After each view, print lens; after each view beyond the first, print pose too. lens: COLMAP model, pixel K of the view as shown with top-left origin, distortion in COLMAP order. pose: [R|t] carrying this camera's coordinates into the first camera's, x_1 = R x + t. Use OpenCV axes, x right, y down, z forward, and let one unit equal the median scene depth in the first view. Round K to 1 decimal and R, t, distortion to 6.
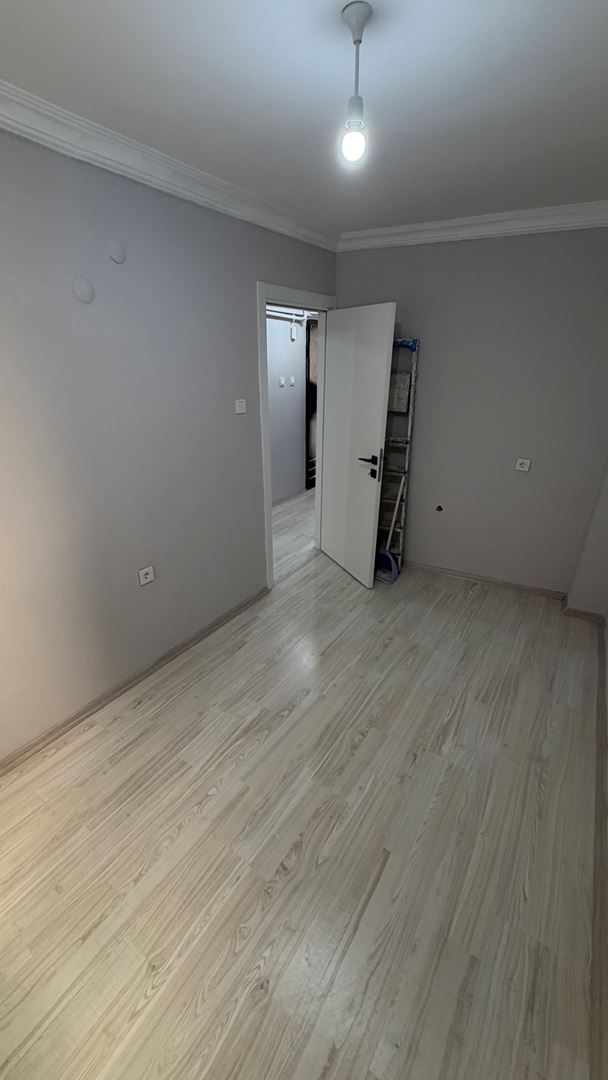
lens RADIAL K [[428.4, 0, 303.2], [0, 428.4, 535.6], [0, 0, 1]] dist [-0.001386, -0.000407]
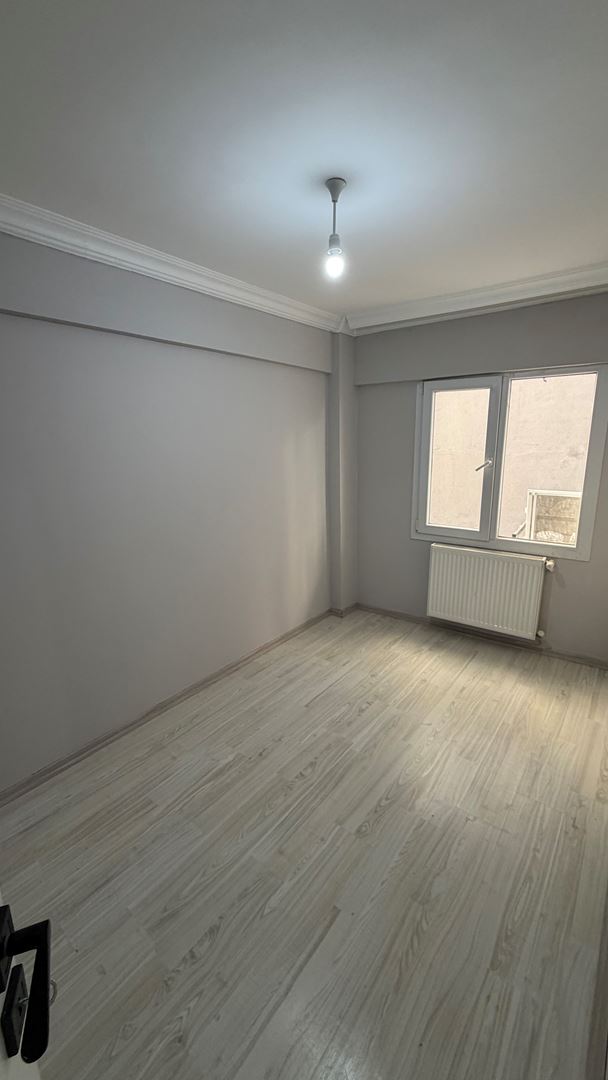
lens RADIAL K [[428.4, 0, 303.2], [0, 428.4, 535.6], [0, 0, 1]] dist [-0.001386, -0.000407]
pose [[-0.996384, -0.005481, 0.084787, 0.061002], [0.044915, 0.813107, 0.580378, -0.631443], [-0.072122, 0.582088, -0.809921, 1.655881]]
